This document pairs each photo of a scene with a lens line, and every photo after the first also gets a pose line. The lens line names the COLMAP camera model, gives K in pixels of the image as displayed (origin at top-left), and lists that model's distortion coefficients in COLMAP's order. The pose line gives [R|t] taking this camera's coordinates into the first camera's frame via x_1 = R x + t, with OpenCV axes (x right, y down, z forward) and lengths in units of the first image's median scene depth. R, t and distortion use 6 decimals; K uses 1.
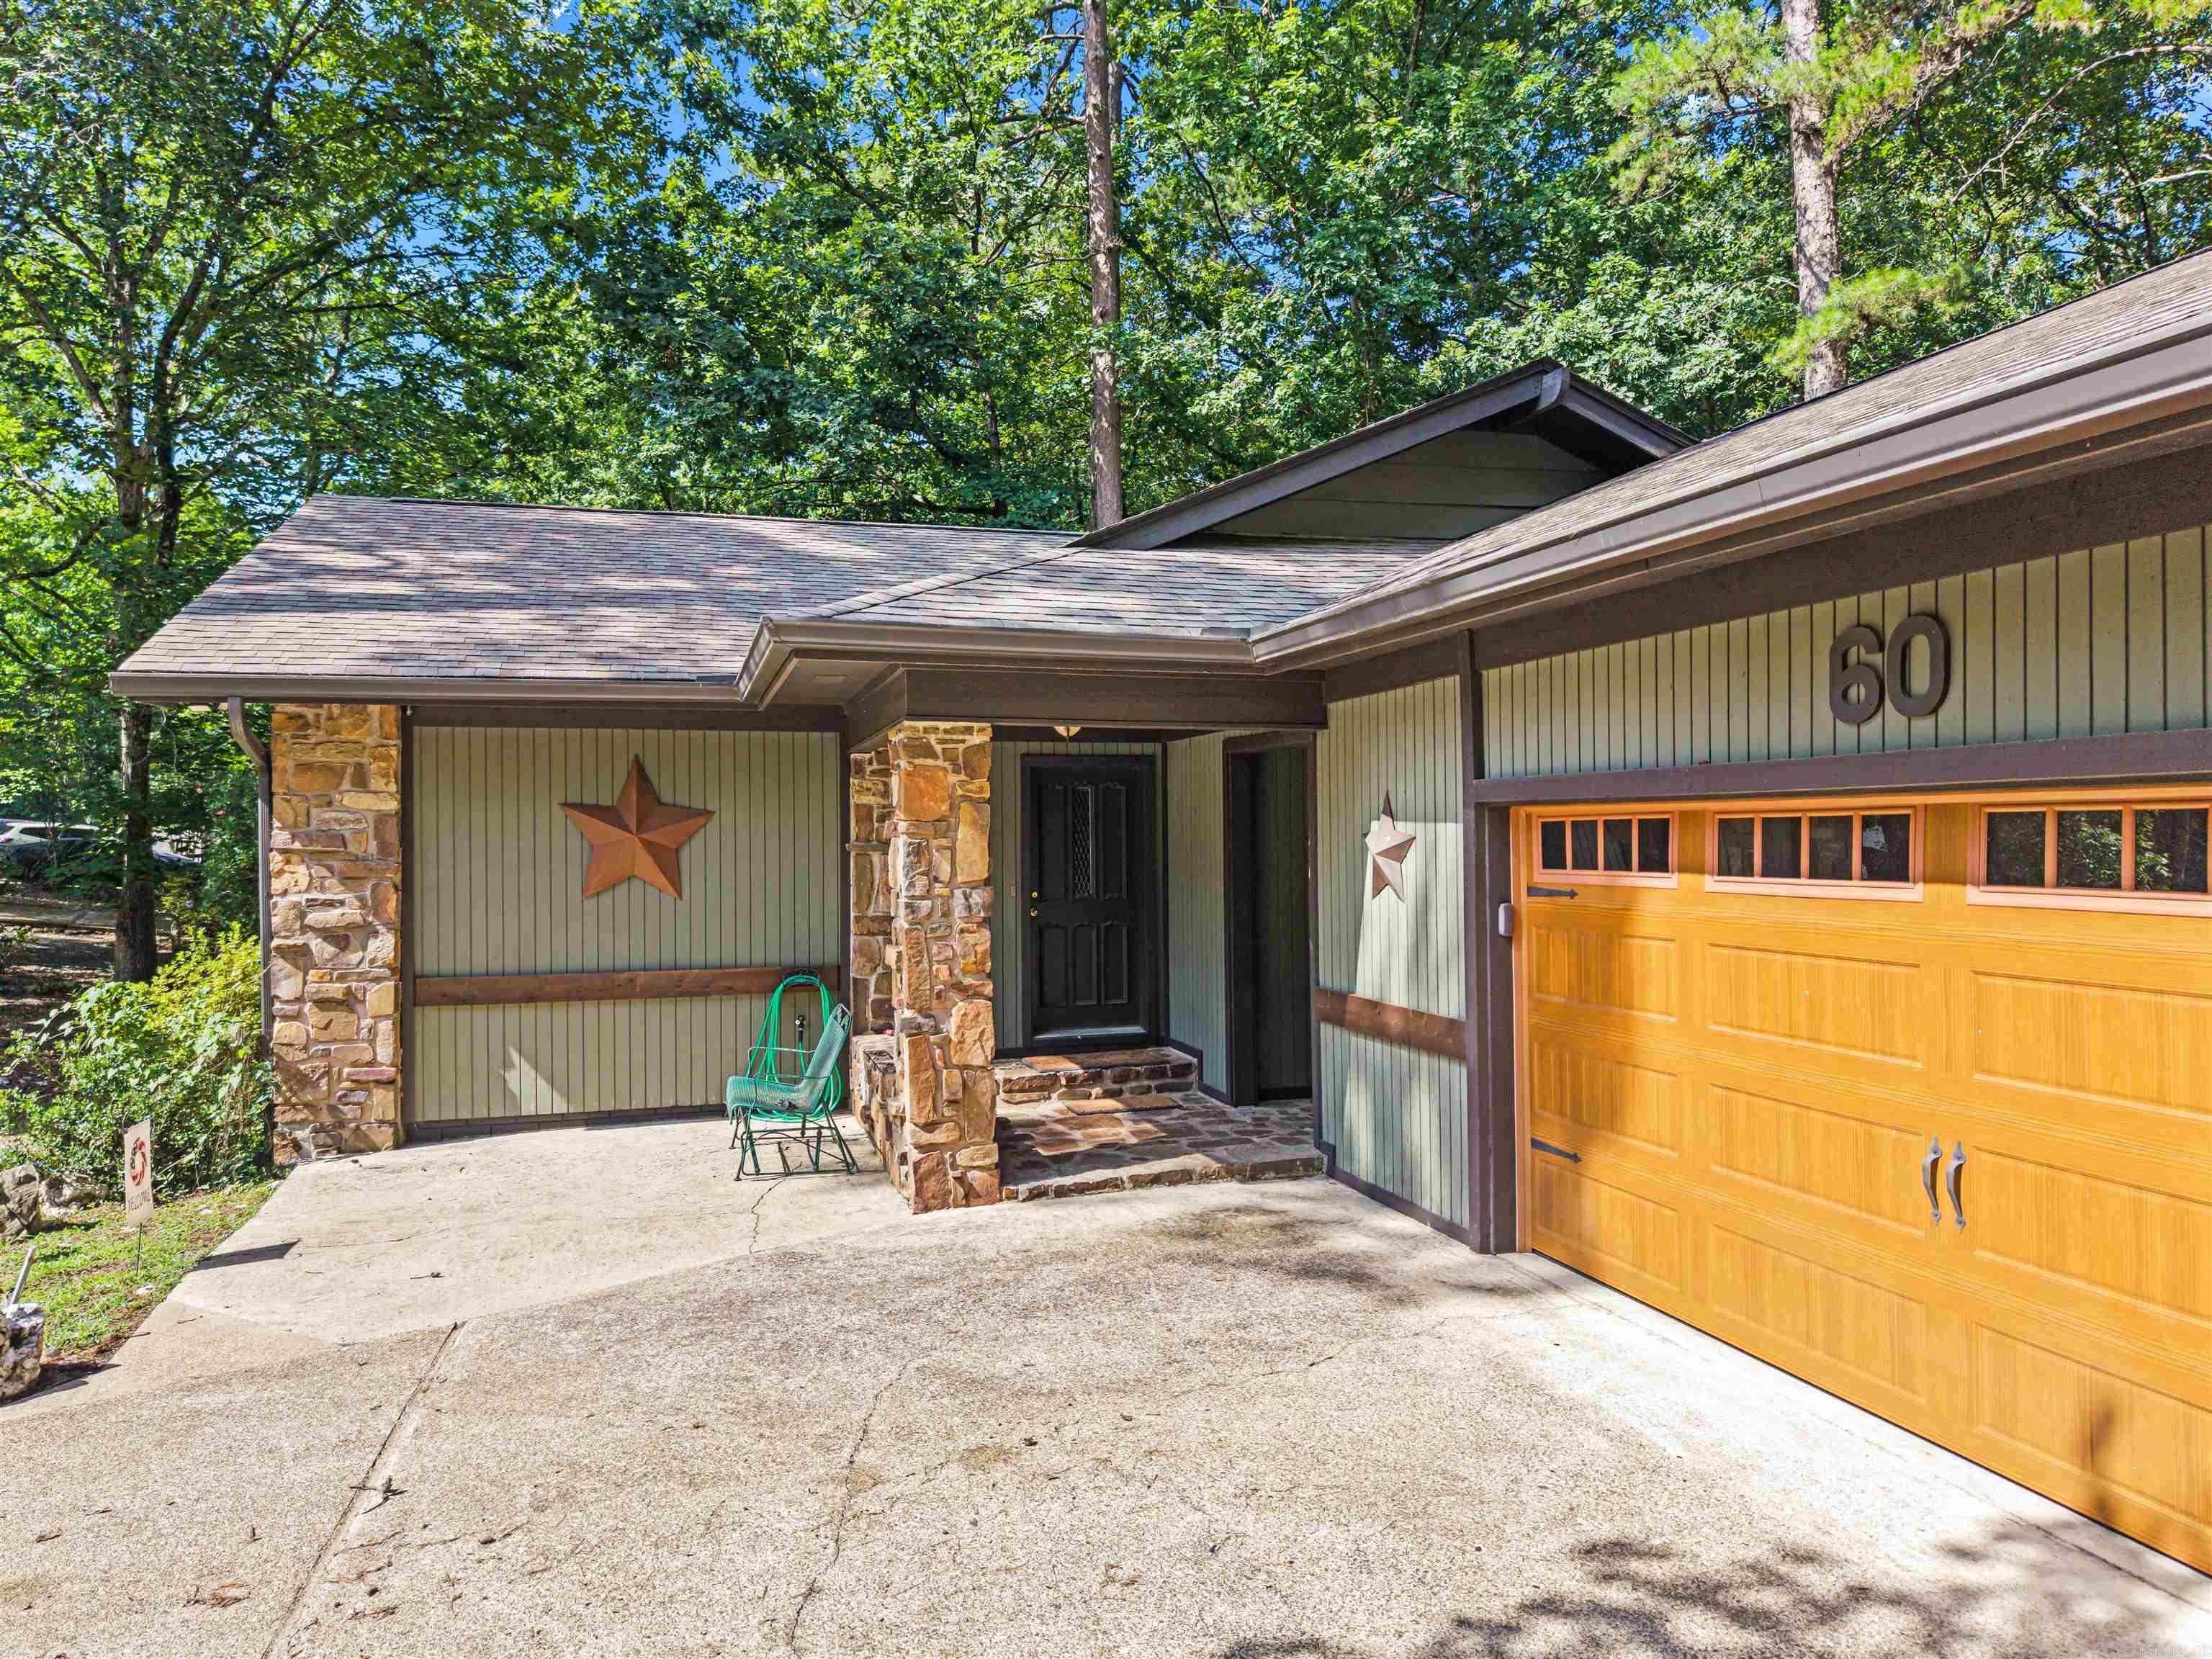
lens RADIAL K [[1488.4, 0, 1106.0], [0, 1488.4, 829.5], [0, 0, 1]] dist [0.066091, -0.107947]
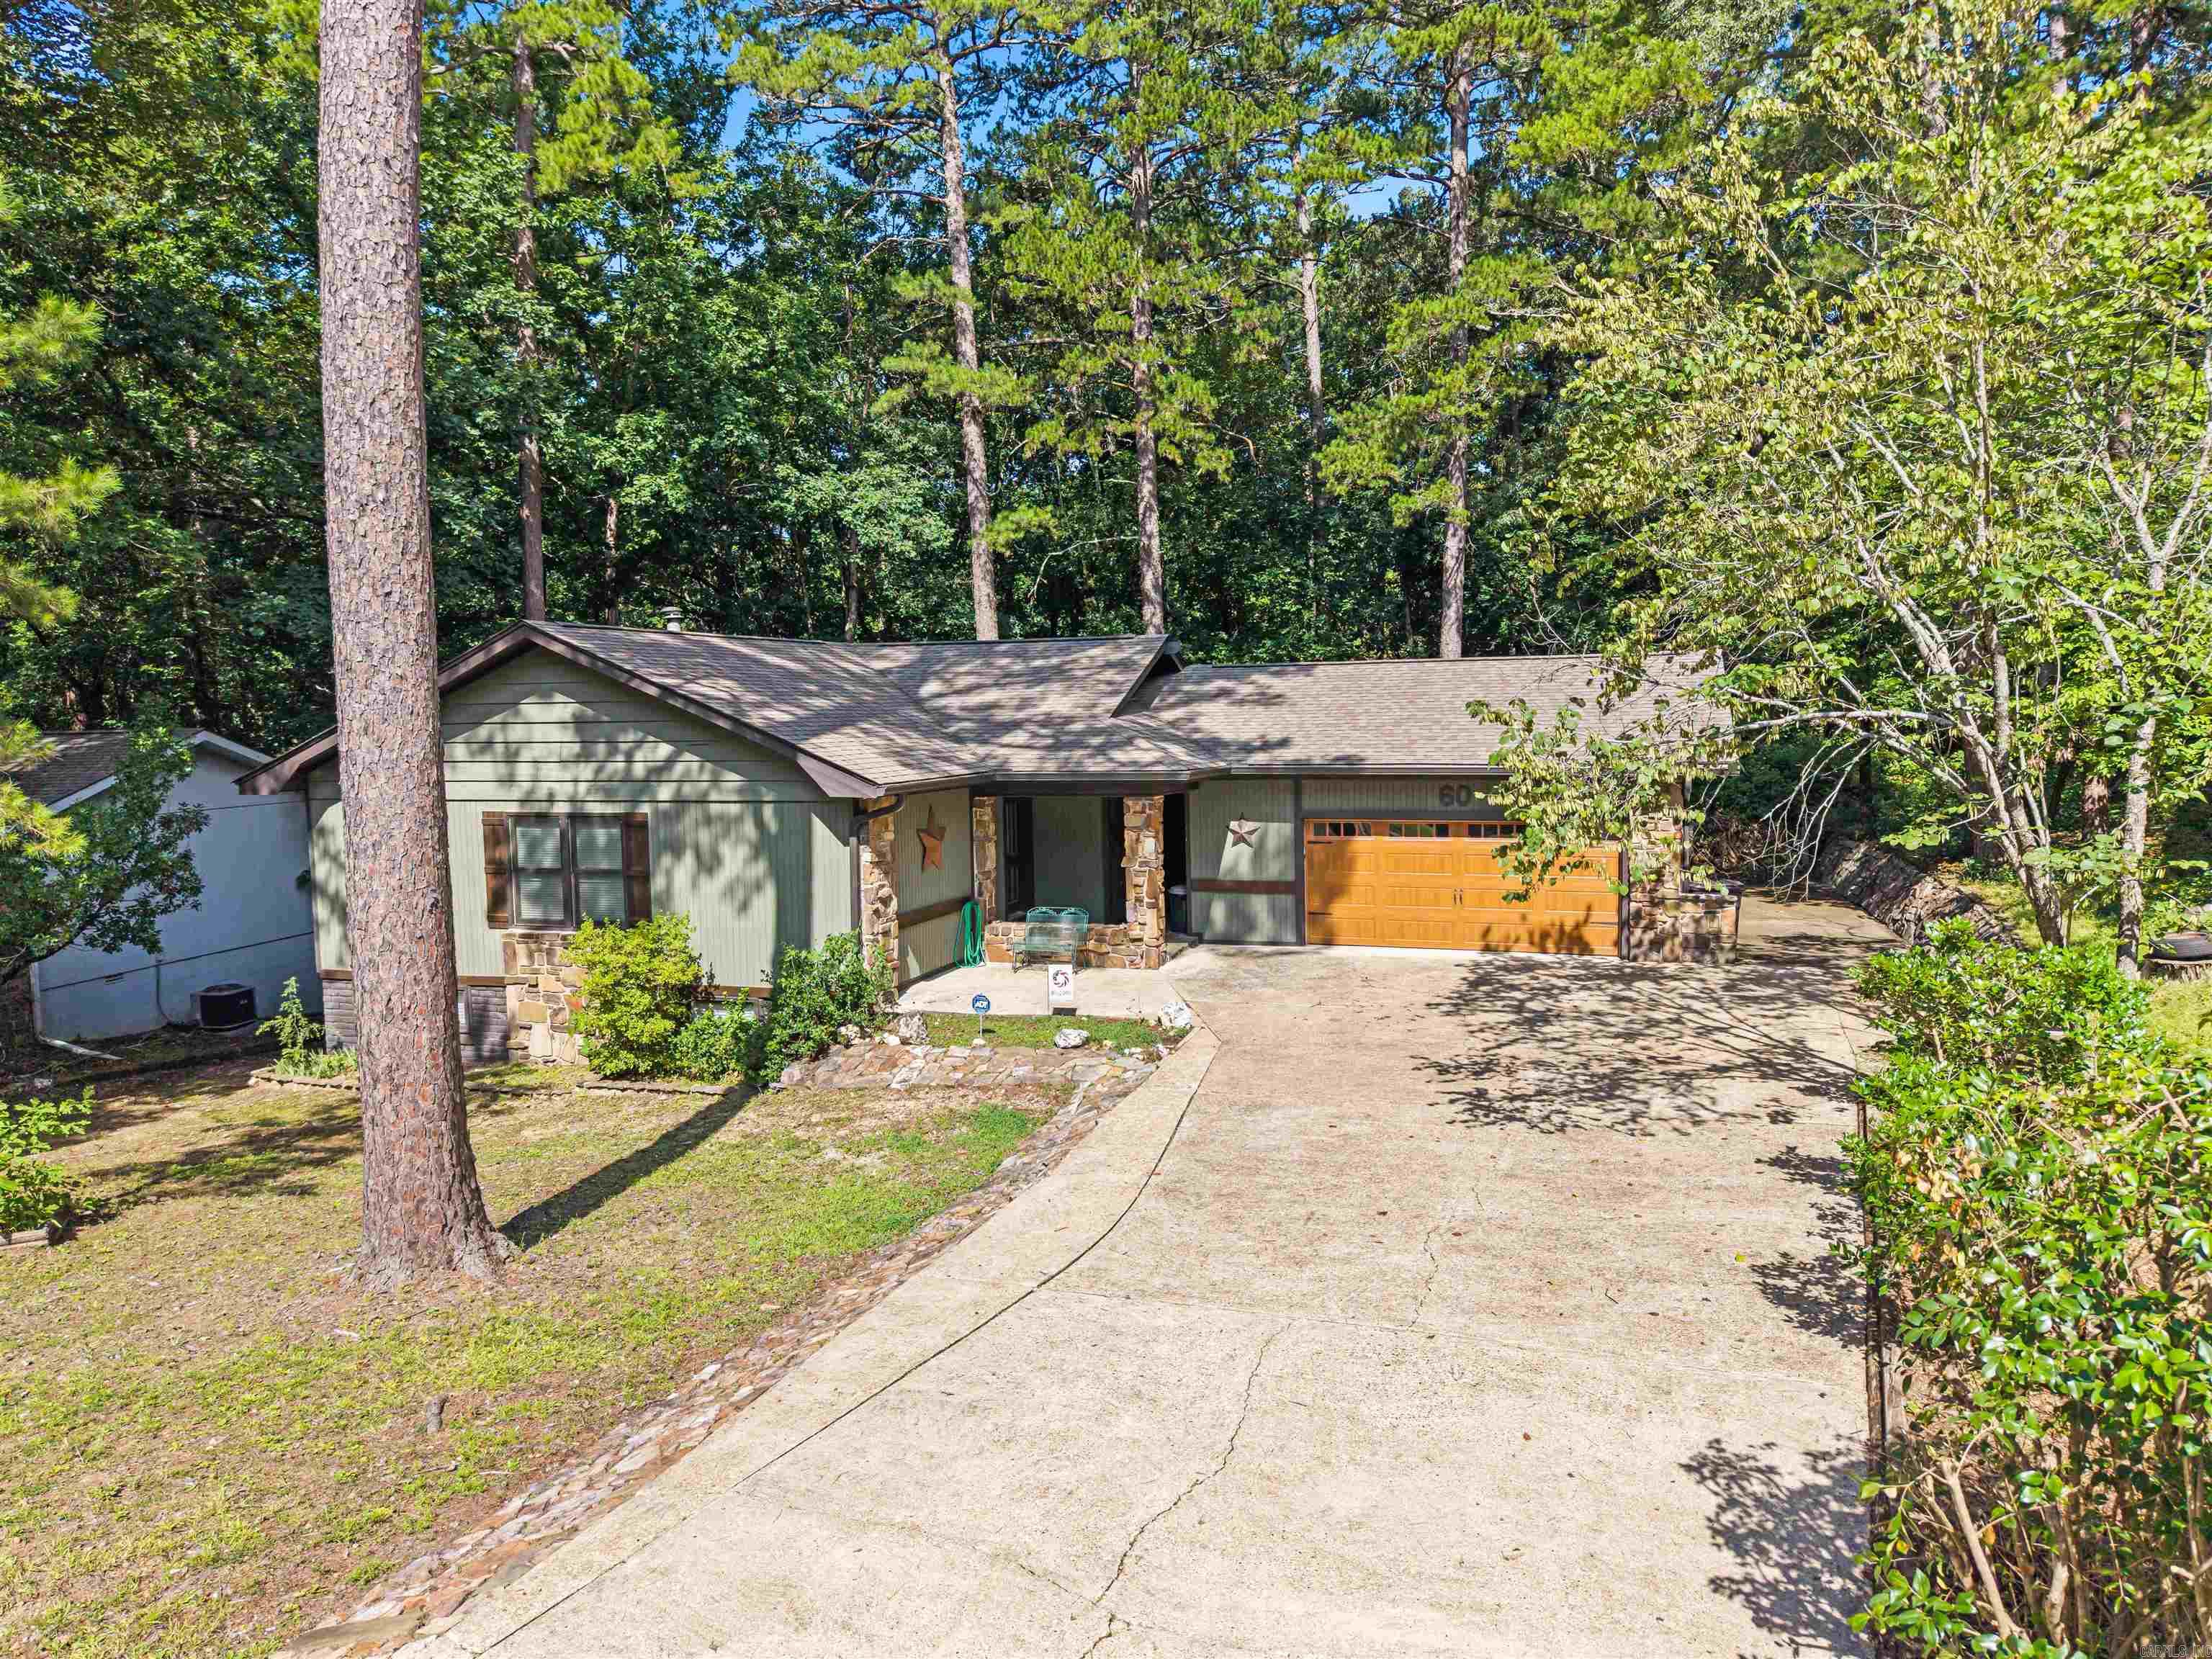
lens RADIAL K [[1529.6, 0, 1106.0], [0, 1529.6, 829.5], [0, 0, 1]] dist [0.039903, -0.056792]
pose [[0.590930, -0.084809, 0.802252, -2.797118], [0.017053, 0.995550, 0.092682, -0.316751], [-0.806542, -0.041088, 0.589747, -0.803160]]
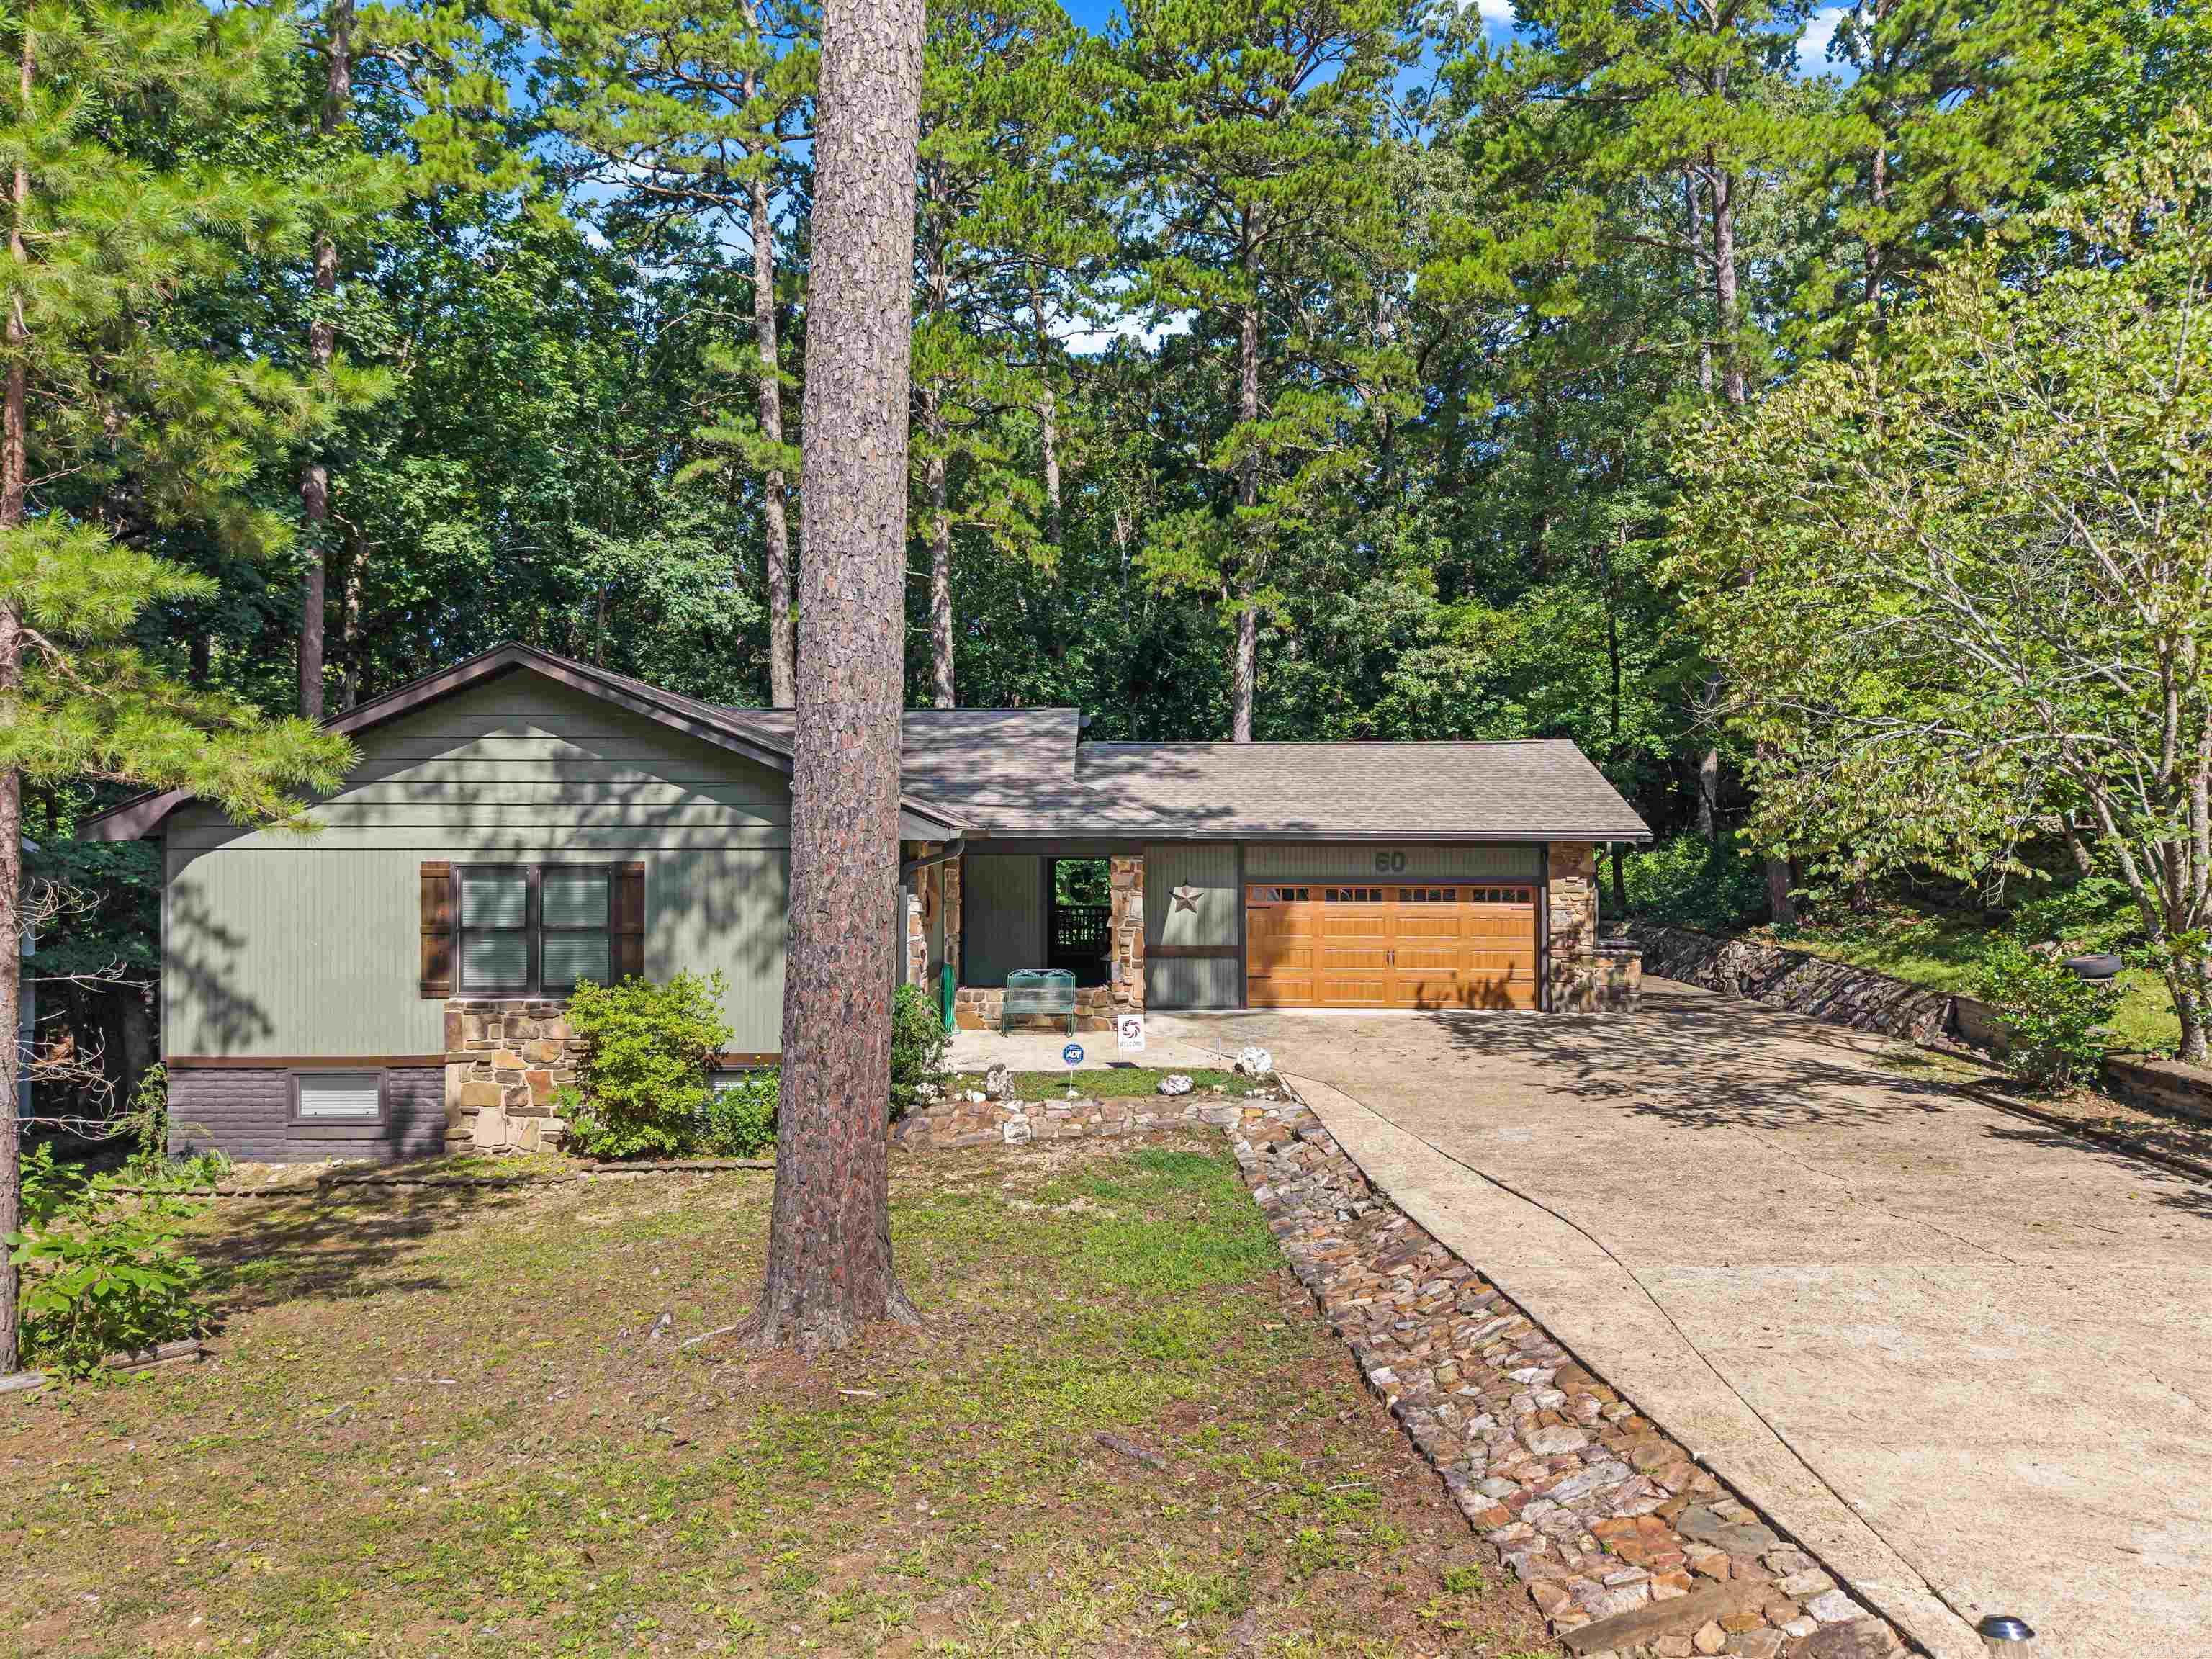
lens RADIAL K [[1488.4, 0, 1106.0], [0, 1488.4, 829.5], [0, 0, 1]] dist [0.066091, -0.107947]
pose [[0.315570, -0.005420, 0.948887, -3.154870], [-0.002916, 0.999973, 0.006681, -0.164405], [-0.948898, -0.004875, 0.315546, 0.089940]]
